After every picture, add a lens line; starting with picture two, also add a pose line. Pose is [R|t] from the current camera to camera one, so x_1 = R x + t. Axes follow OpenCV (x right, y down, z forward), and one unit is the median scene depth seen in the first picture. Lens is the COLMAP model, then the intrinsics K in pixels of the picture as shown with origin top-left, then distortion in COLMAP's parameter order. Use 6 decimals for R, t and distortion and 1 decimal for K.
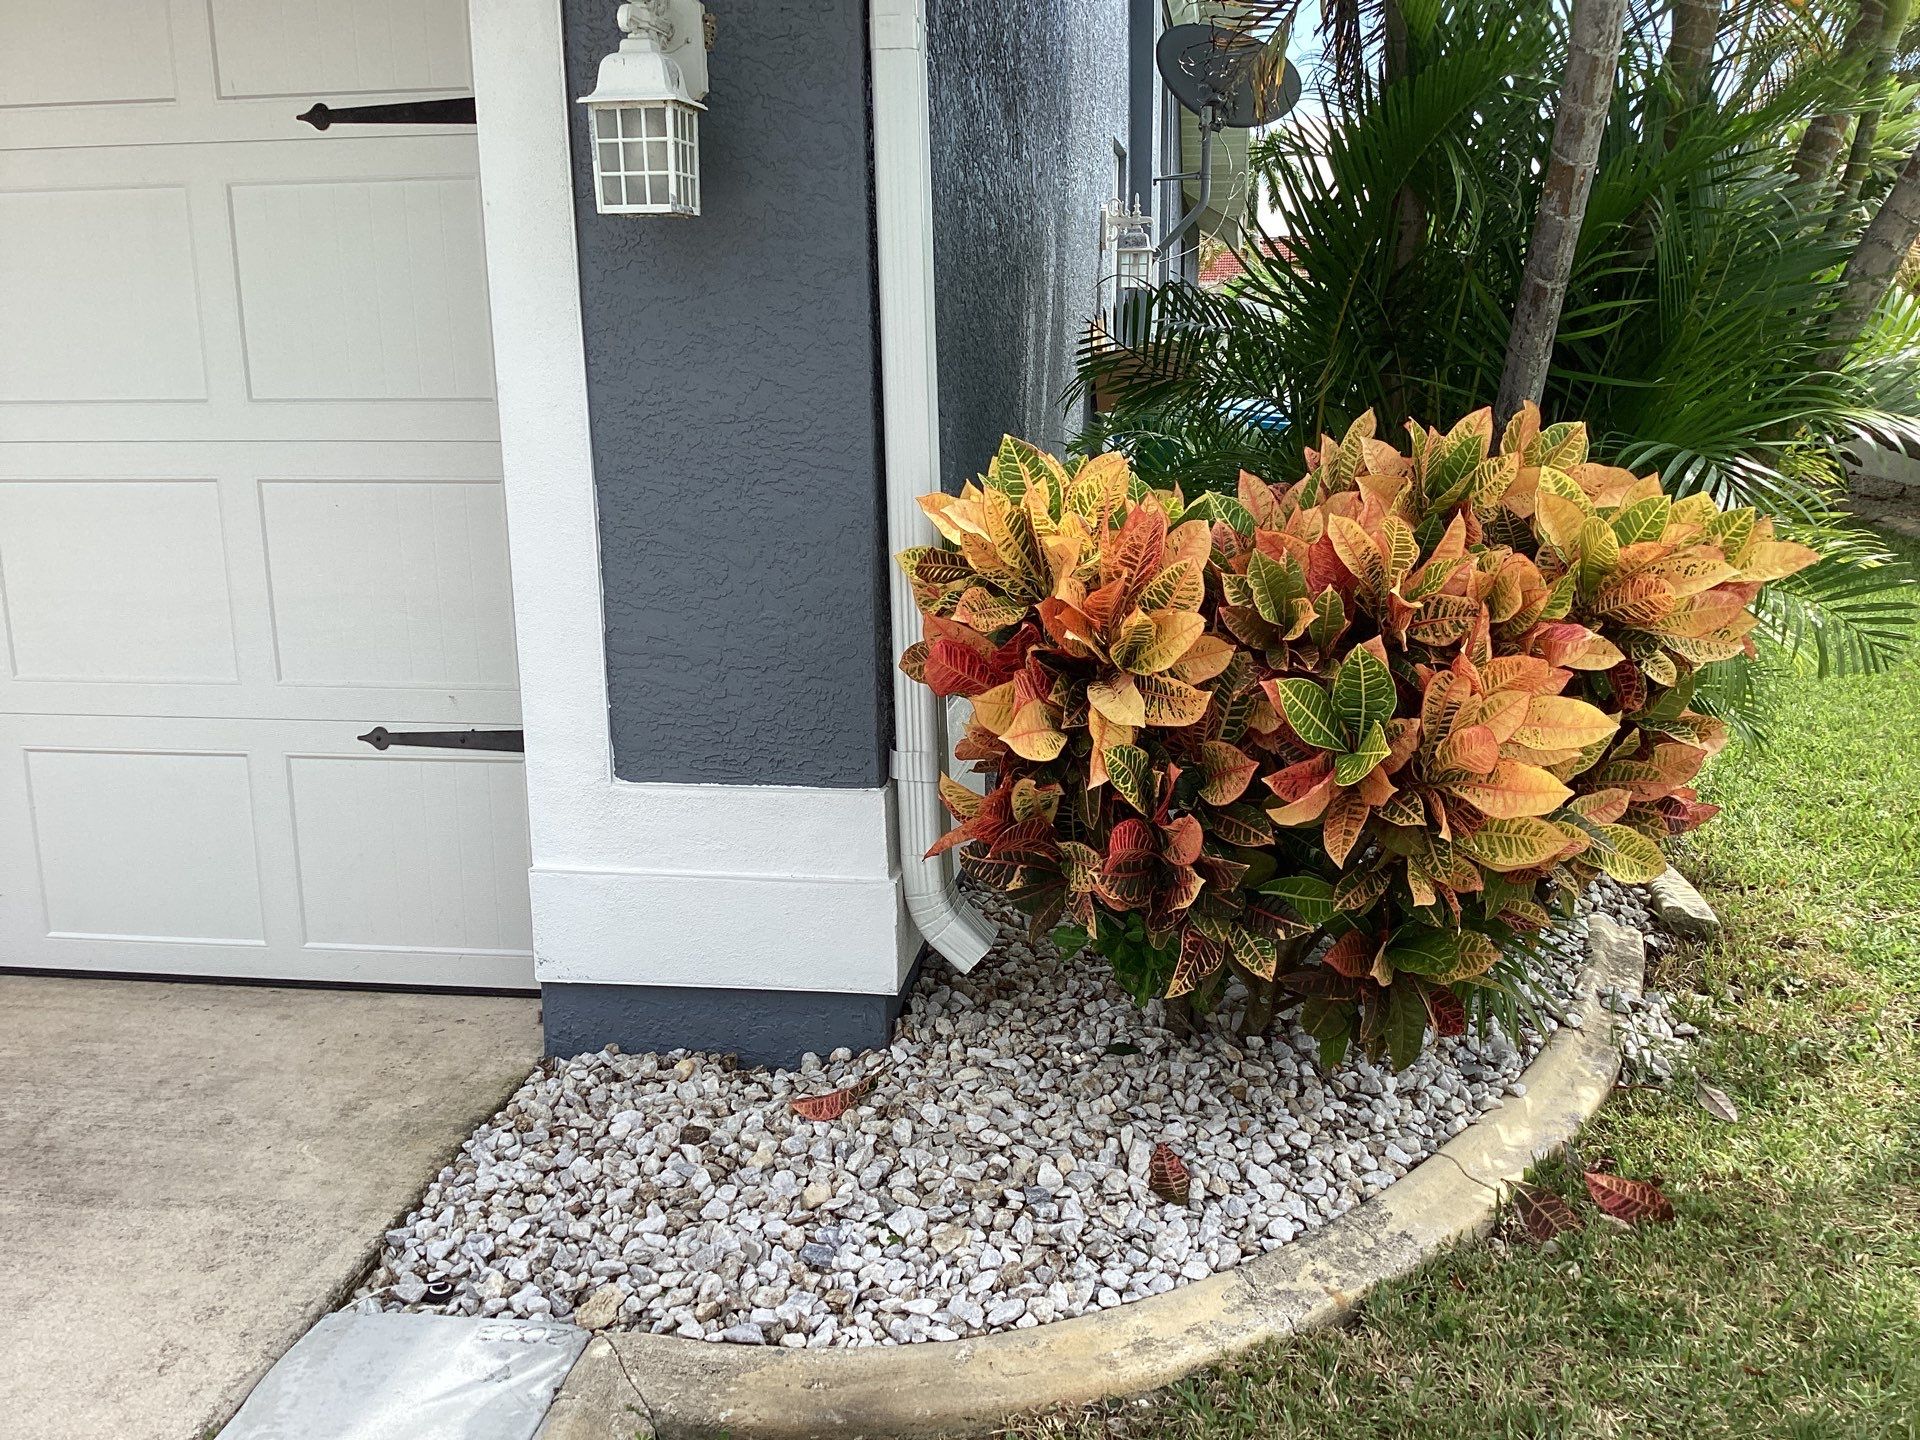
lens RADIAL K [[1659.3, 0, 965.4], [0, 1659.3, 715.9], [0, 0, 1]] dist [0.104418, -0.210172]
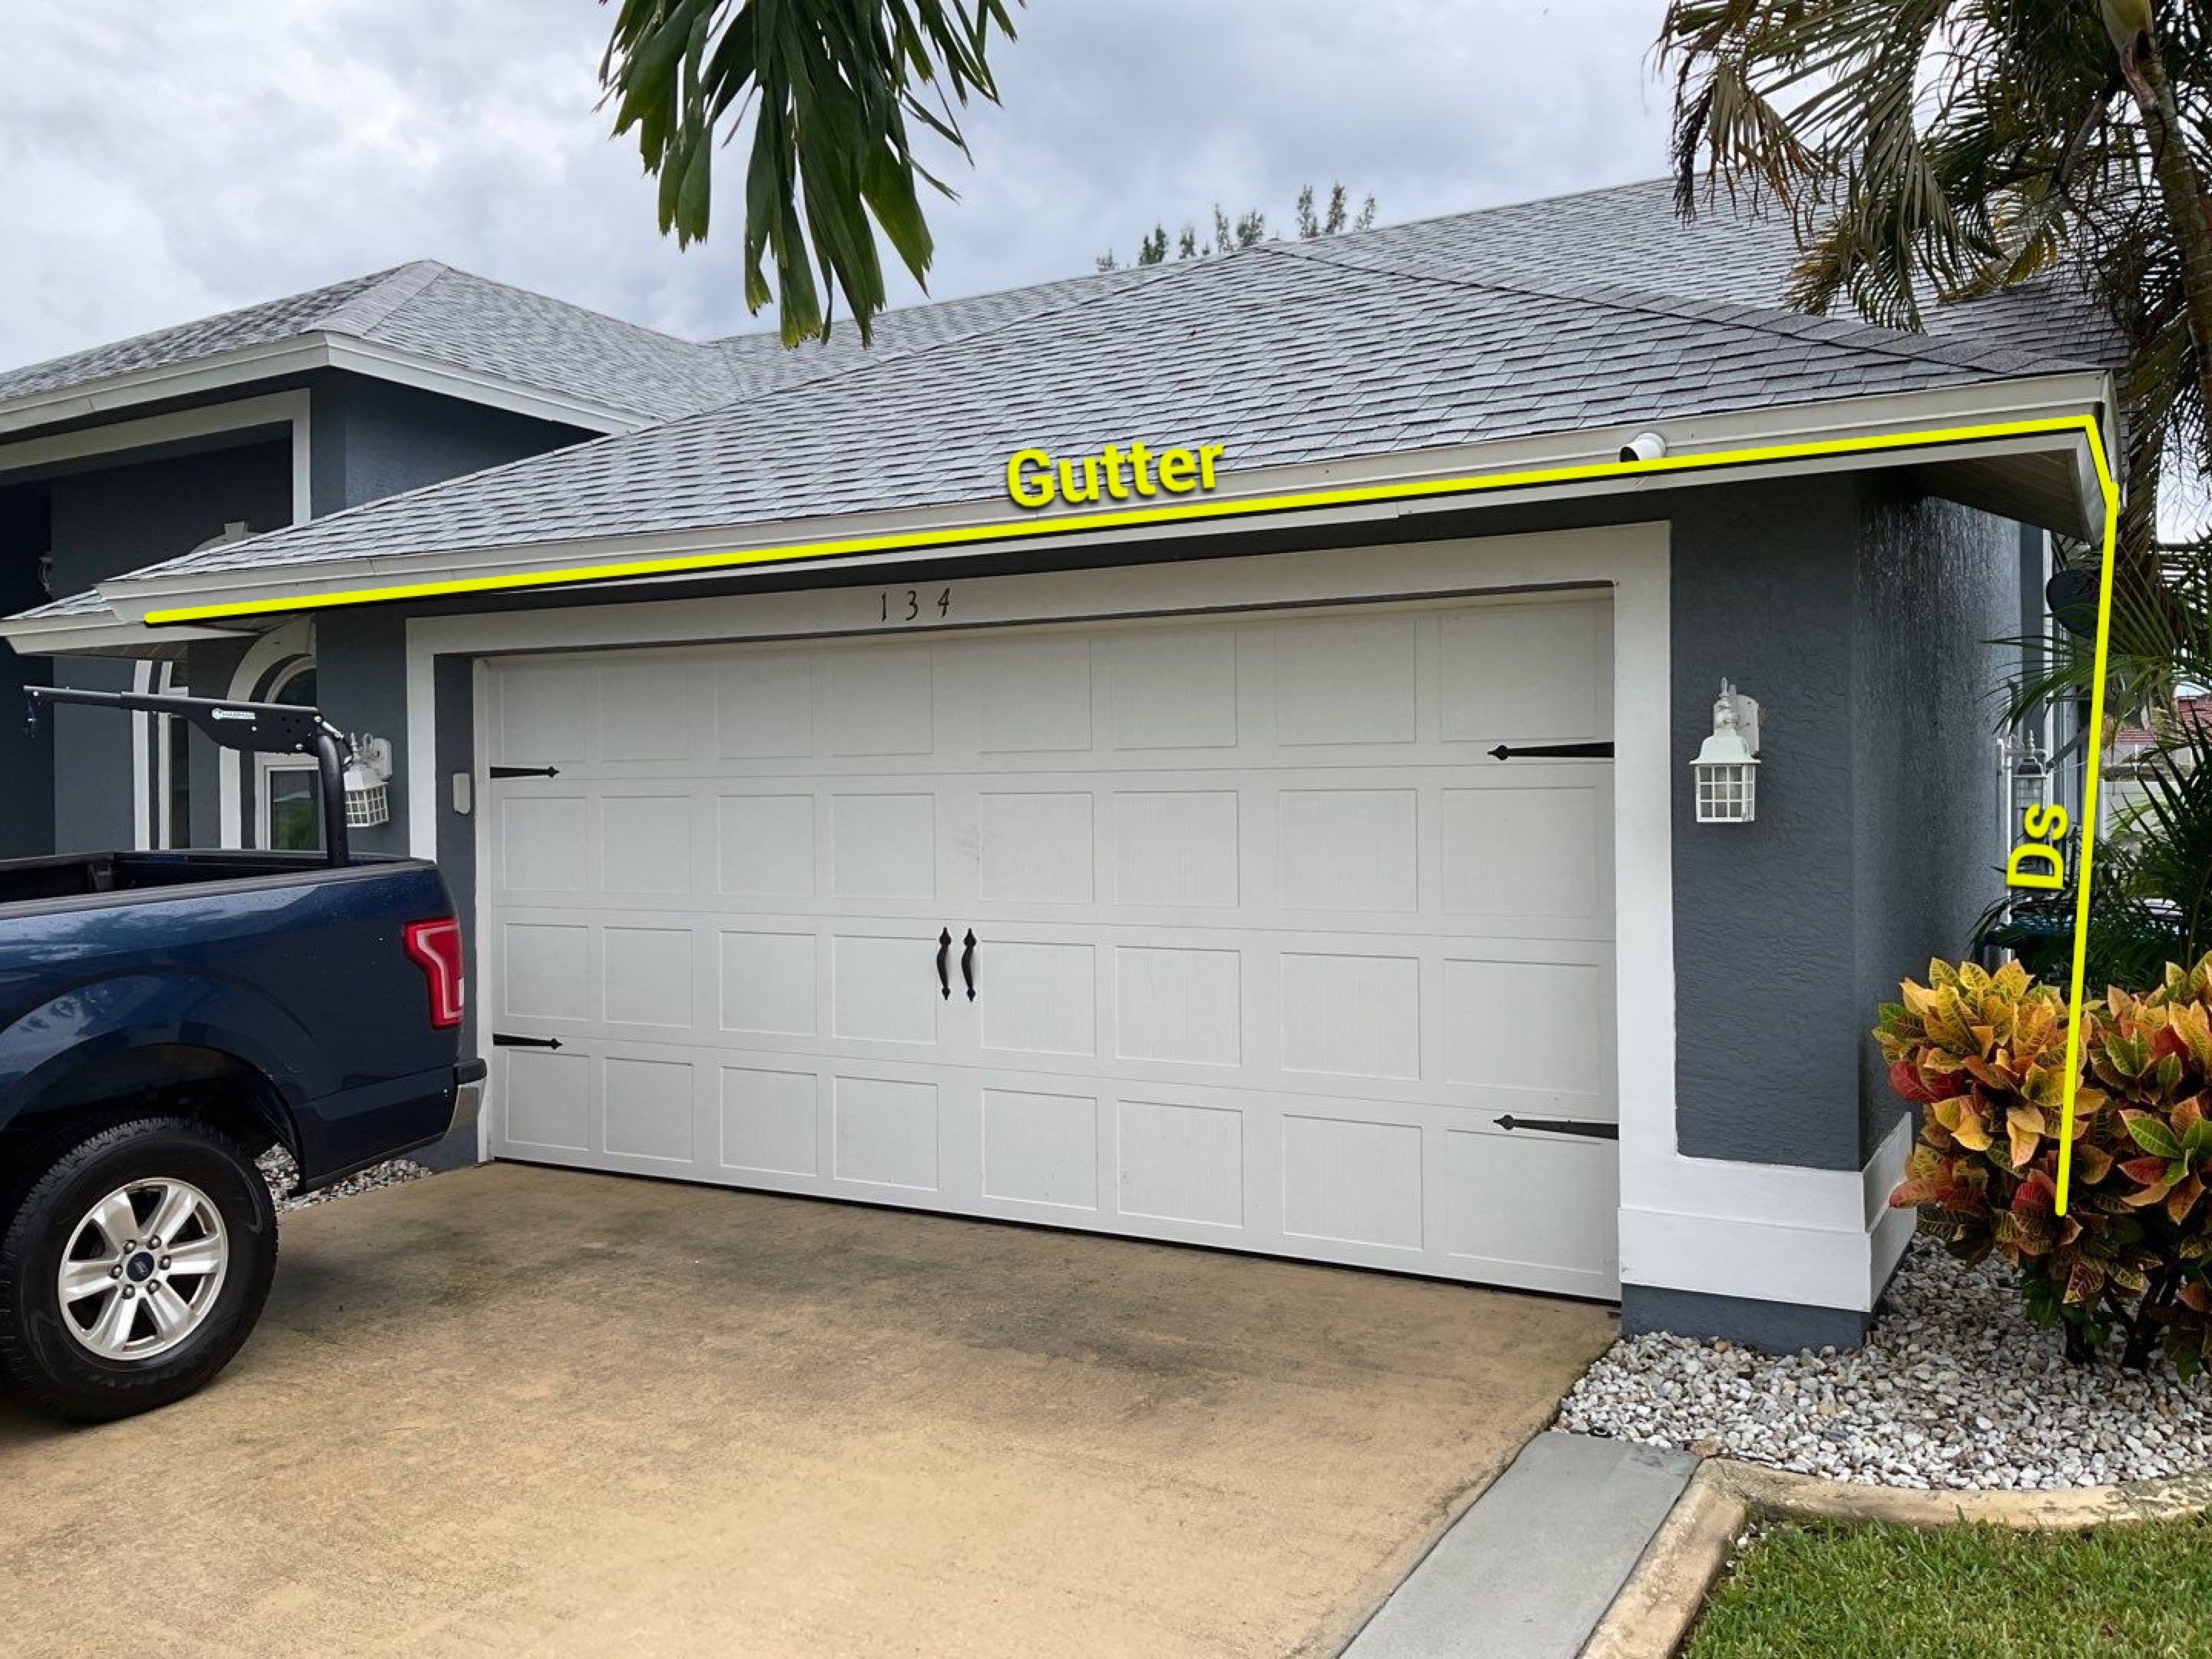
lens RADIAL K [[1804.4, 0, 1107.4], [0, 1804.4, 736.7], [0, 0, 1]] dist [-0.048181, 0.037291]
pose [[0.929022, 0.001322, -0.370023, -0.096540], [-0.091492, 0.969764, -0.226245, 0.101524], [0.358536, 0.244041, 0.901053, -0.963883]]
